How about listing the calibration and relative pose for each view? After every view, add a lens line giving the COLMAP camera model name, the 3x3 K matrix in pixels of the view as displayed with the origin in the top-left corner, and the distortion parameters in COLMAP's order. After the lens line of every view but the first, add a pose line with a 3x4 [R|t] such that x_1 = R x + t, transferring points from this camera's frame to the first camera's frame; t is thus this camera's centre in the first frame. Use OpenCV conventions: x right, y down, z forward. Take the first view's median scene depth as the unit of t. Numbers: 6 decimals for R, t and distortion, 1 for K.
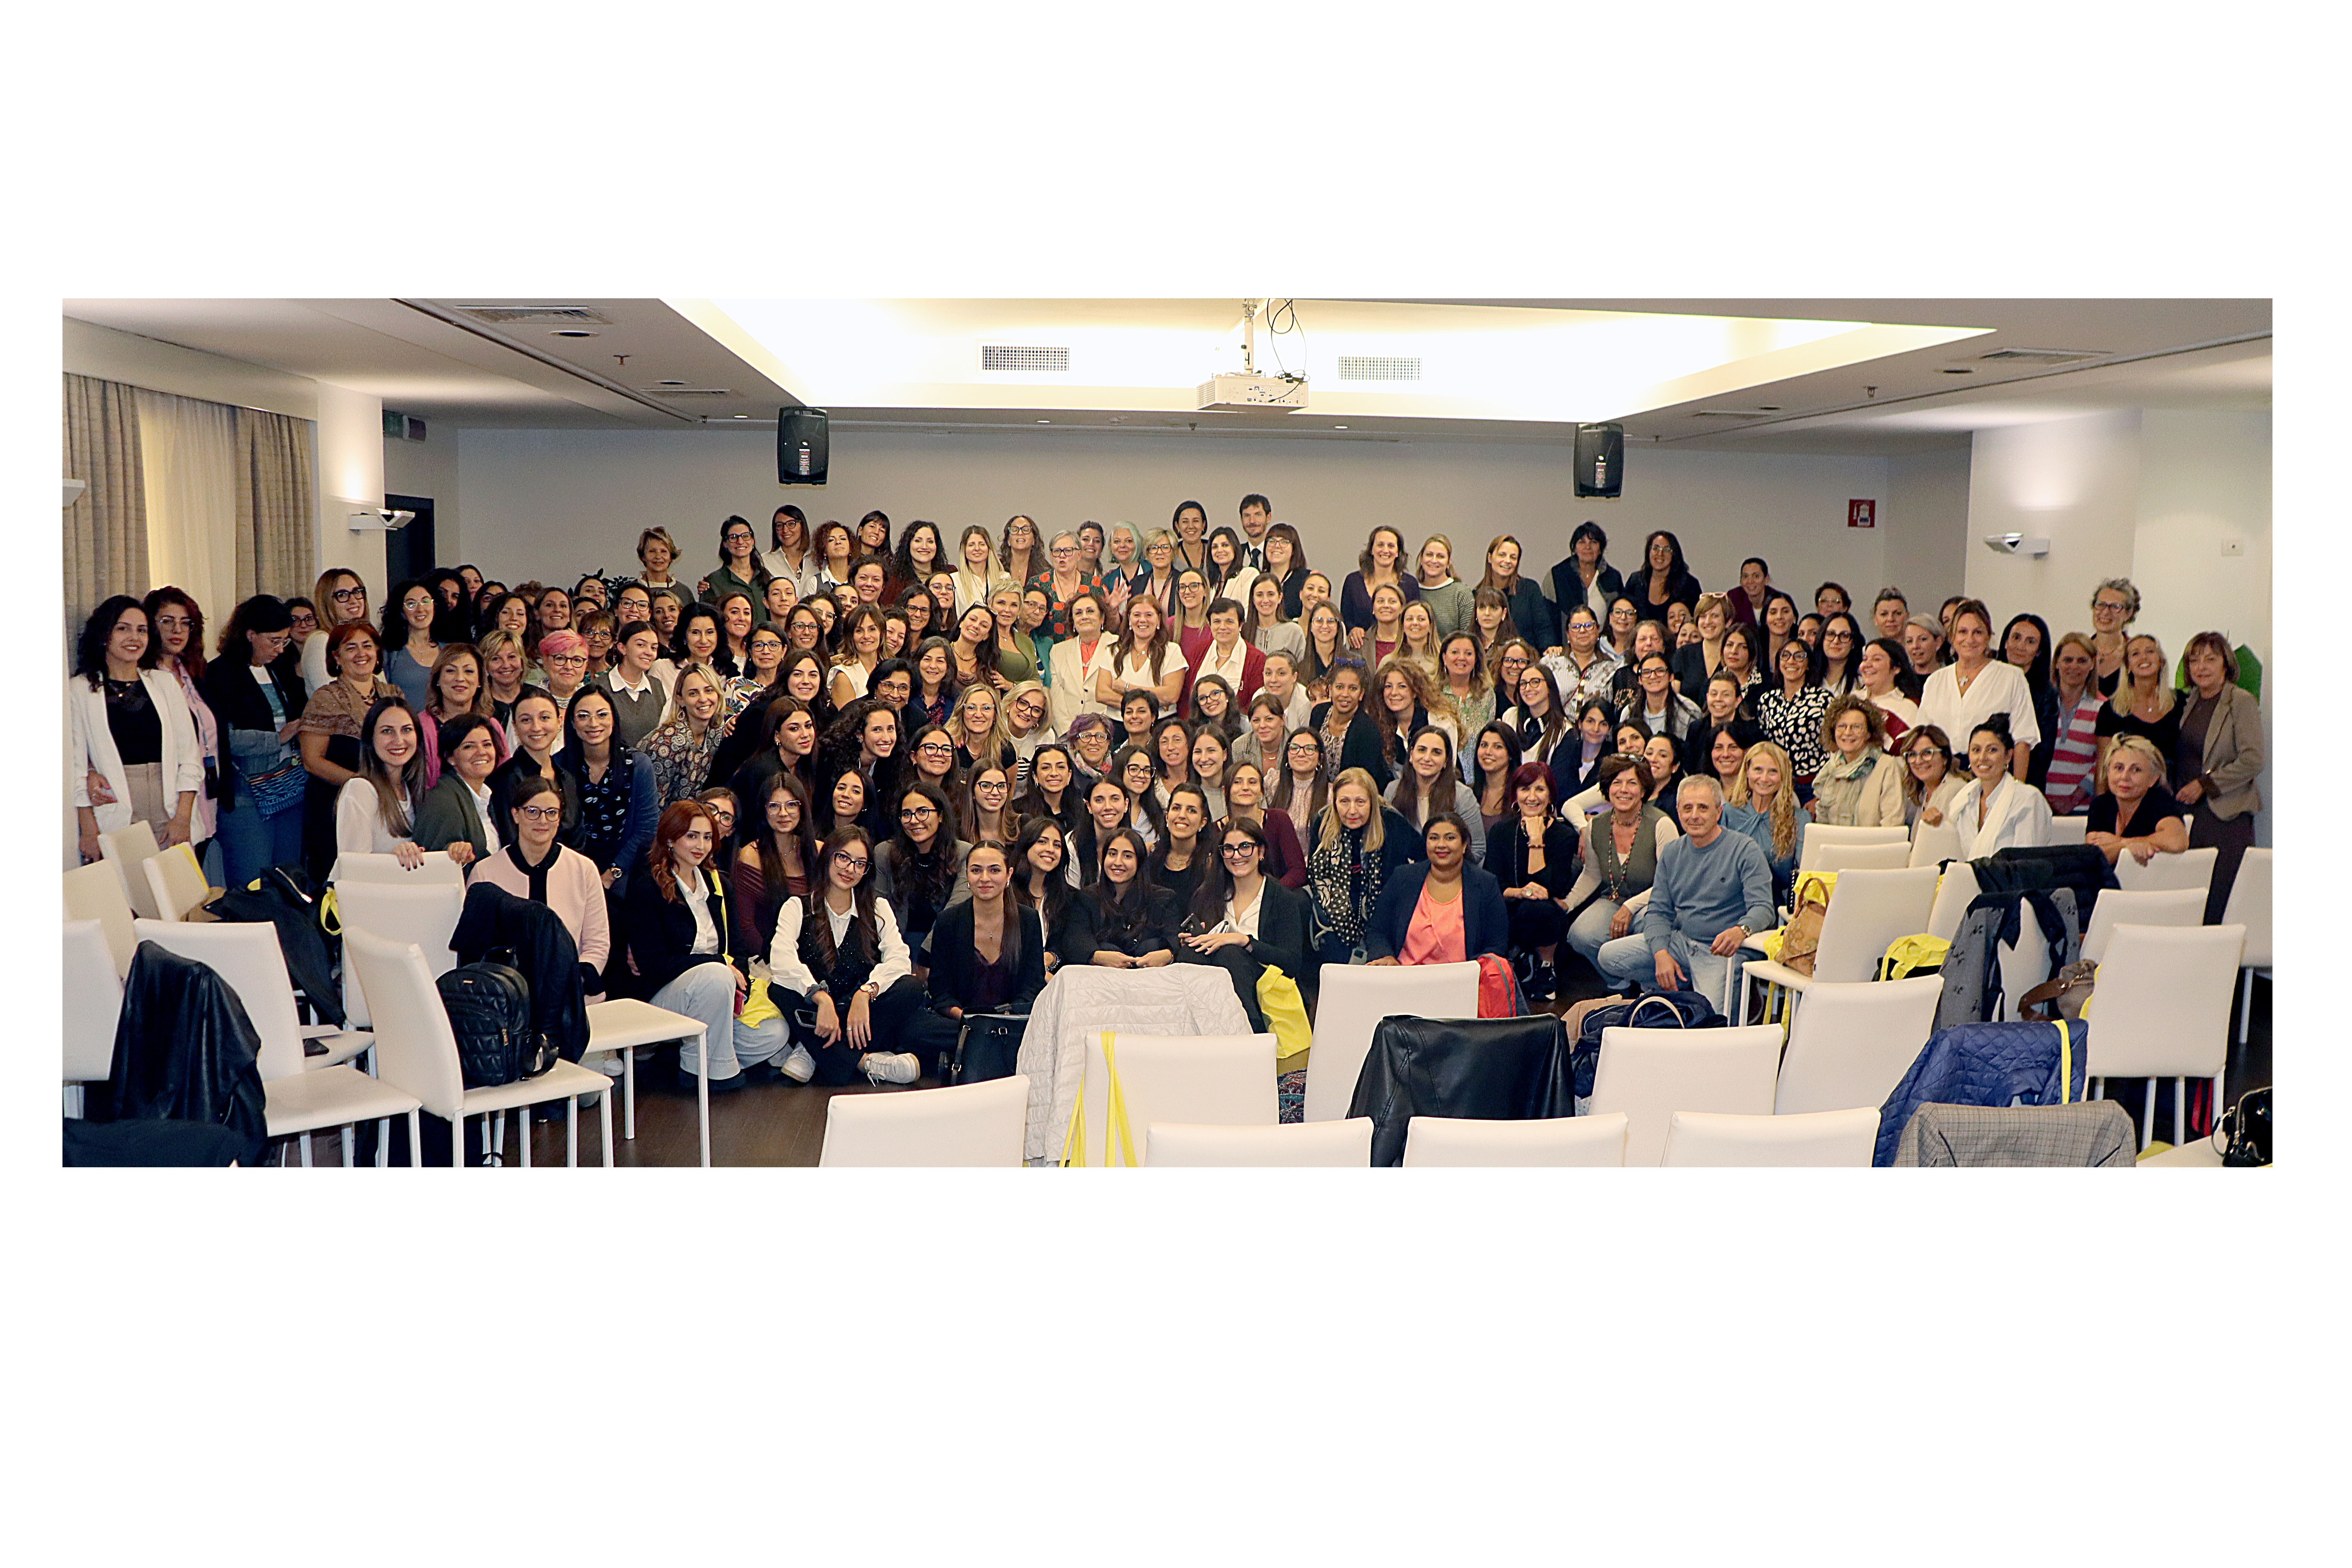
lens RADIAL K [[2028.3, 0, 1254.0], [0, 2028.3, 790.8], [0, 0, 1]] dist [-0.148891, 0.123139]
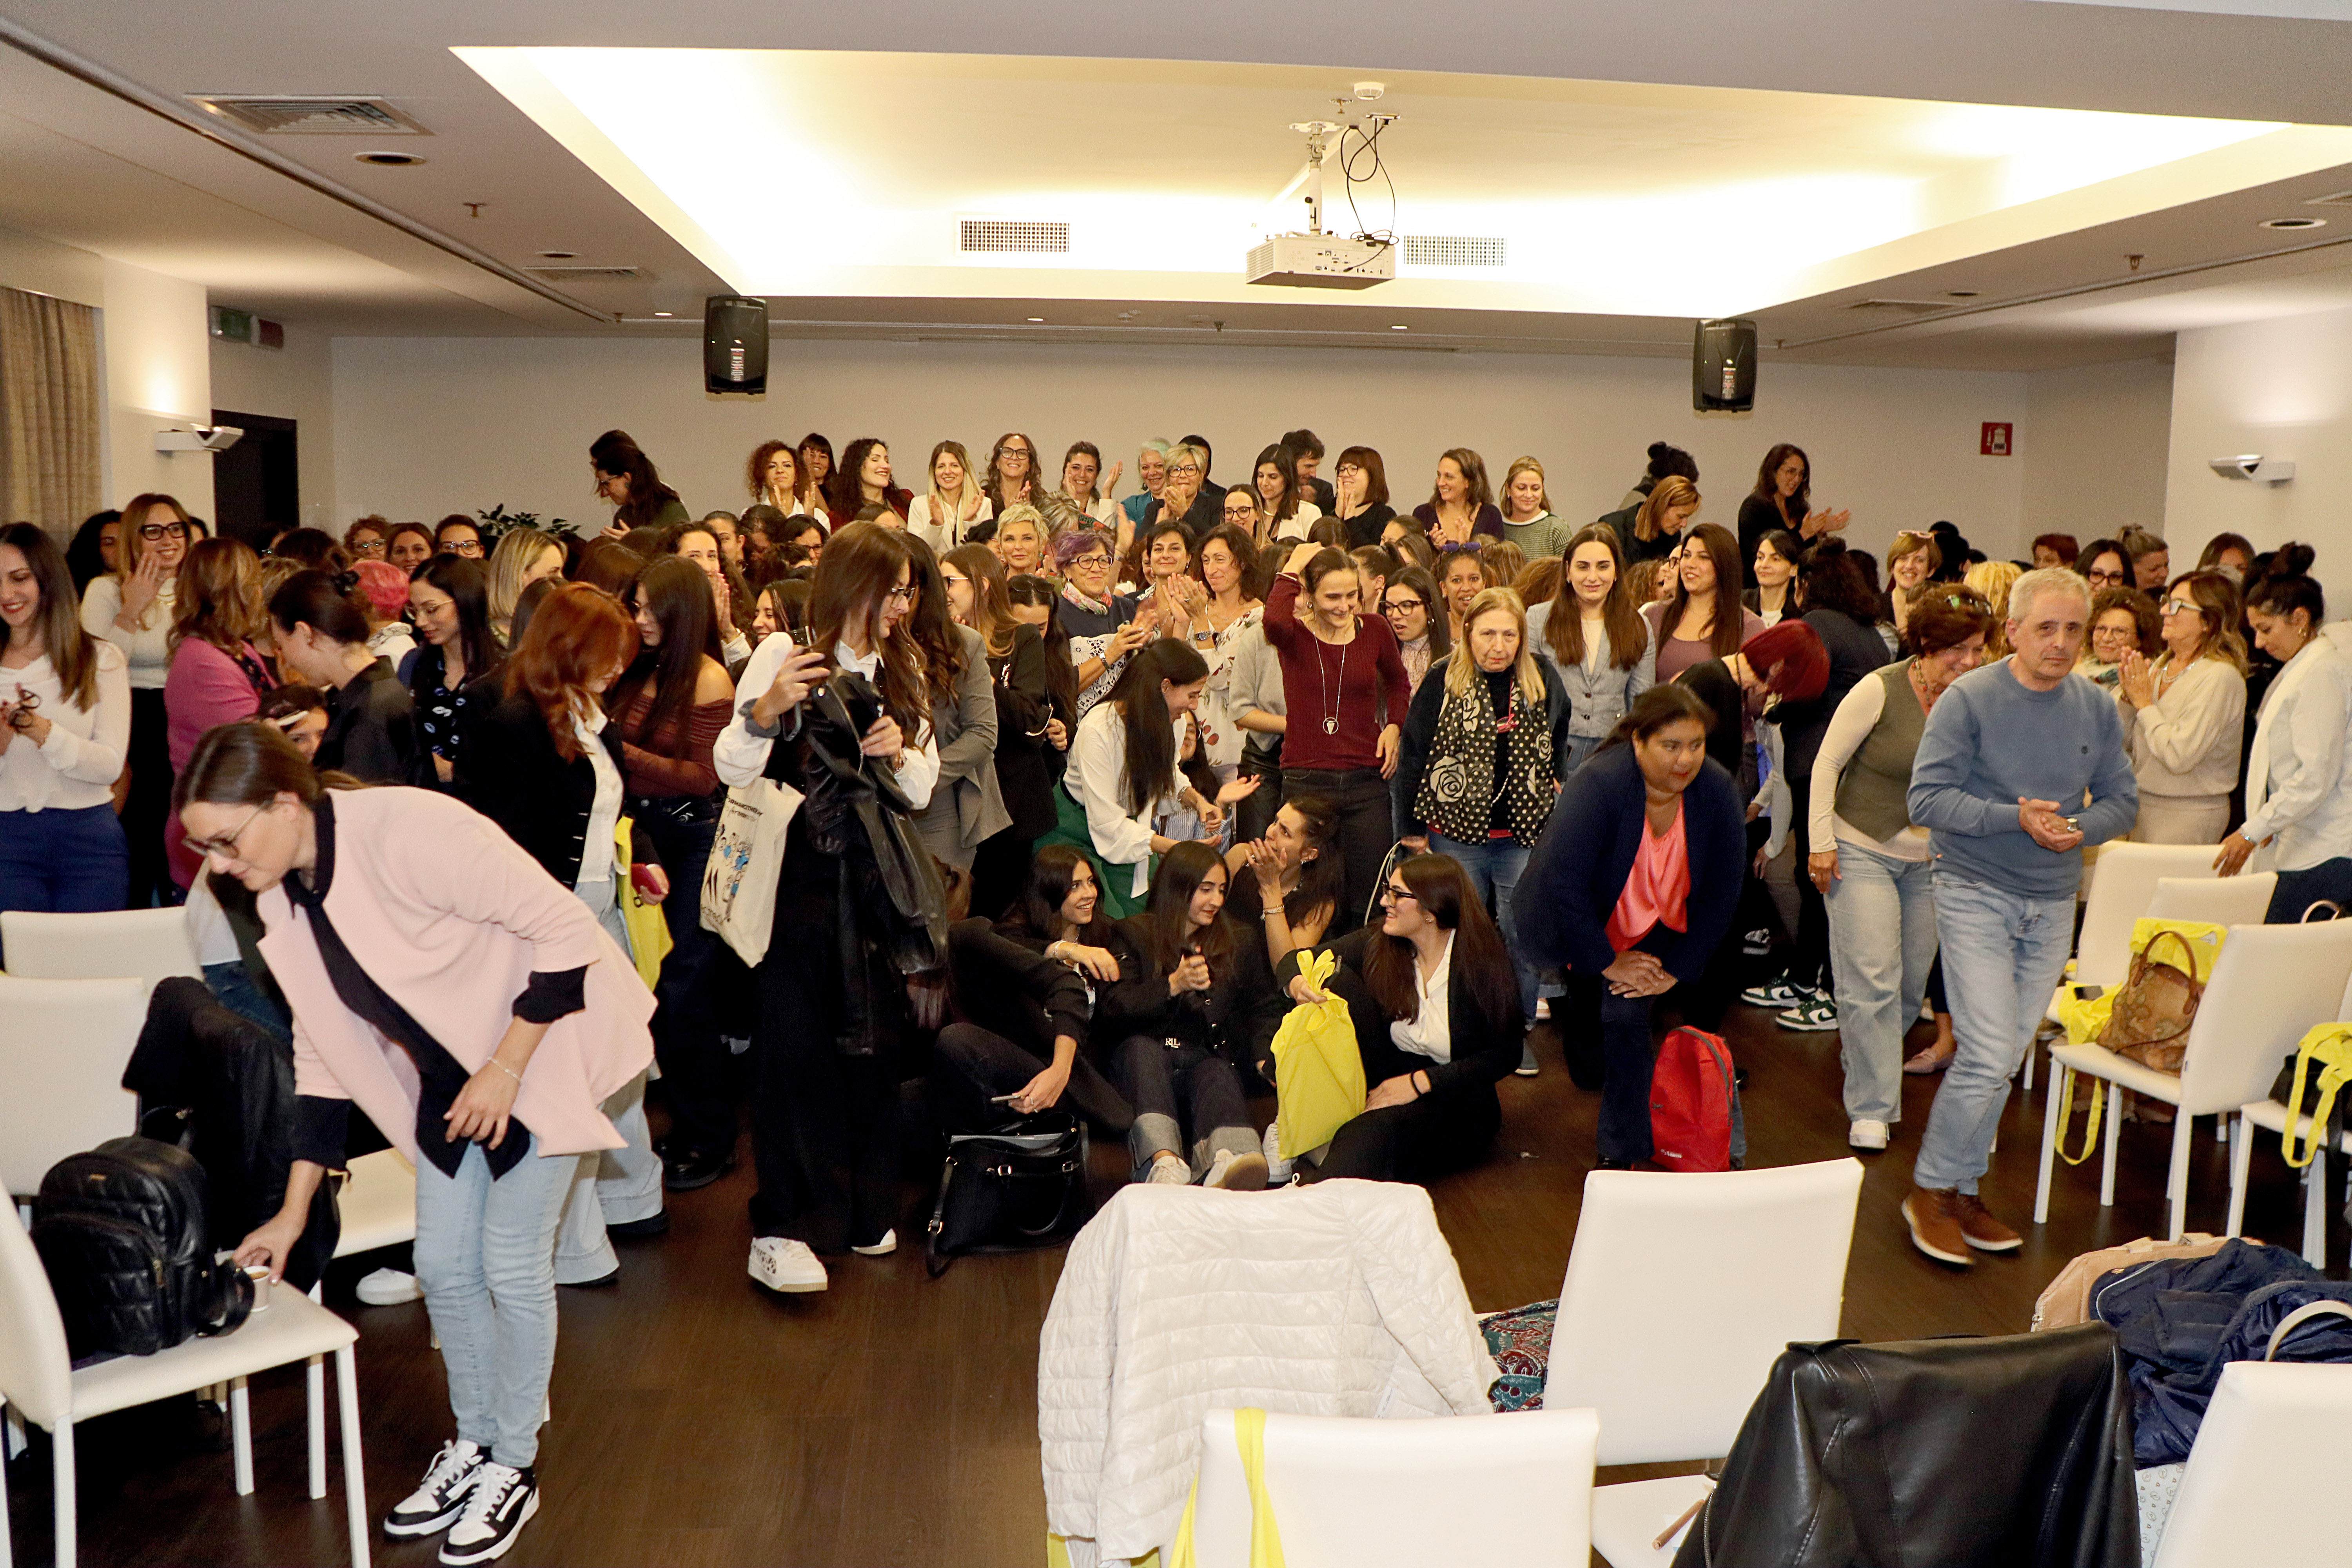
lens RADIAL K [[2019.4, 0, 1199.9], [0, 2019.4, 780.7], [0, 0, 1]] dist [-0.144433, 0.127532]
pose [[0.999903, -0.000867, -0.013892, -0.035782], [0.001156, 0.999783, 0.020791, -0.018476], [0.013871, -0.020805, 0.999687, 0.247855]]
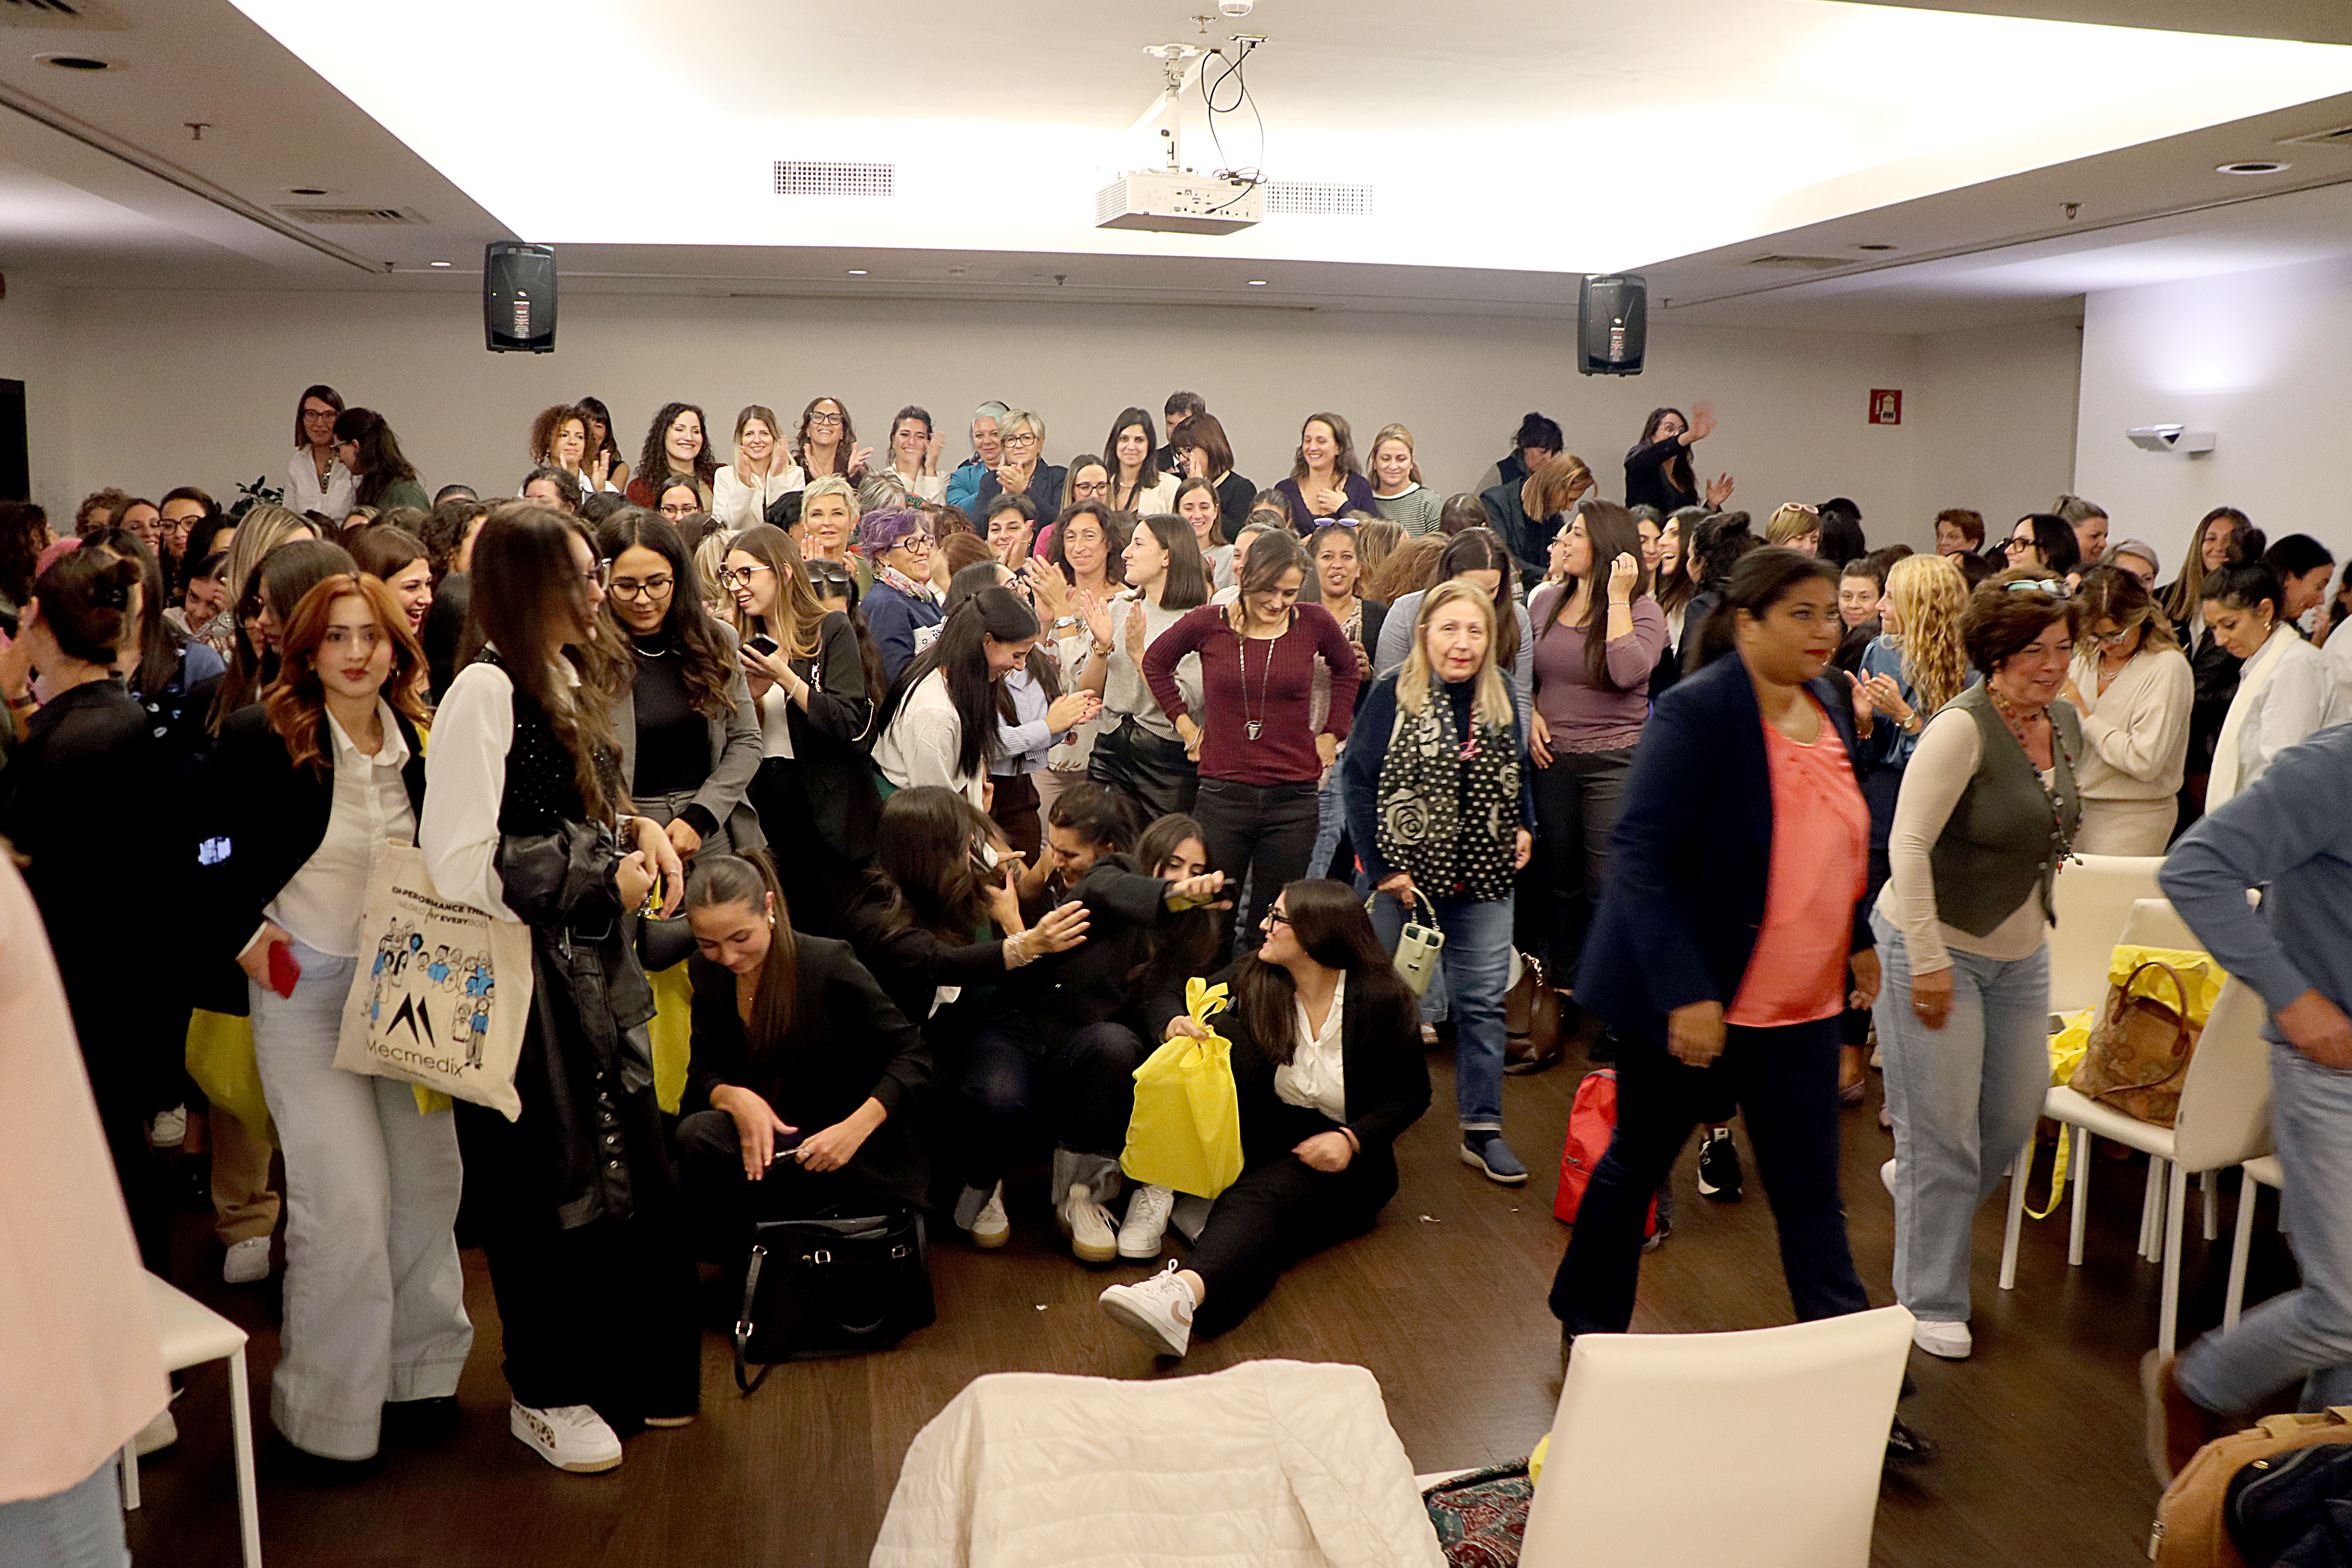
lens RADIAL K [[2076.6, 0, 1167.0], [0, 2076.6, 780.9], [0, 0, 1]] dist [-0.142351, 0.108070]
pose [[0.998685, -0.008553, 0.050542, -0.040942], [0.006993, 0.999496, 0.030954, -0.026152], [-0.050781, -0.030560, 0.998242, 0.313647]]
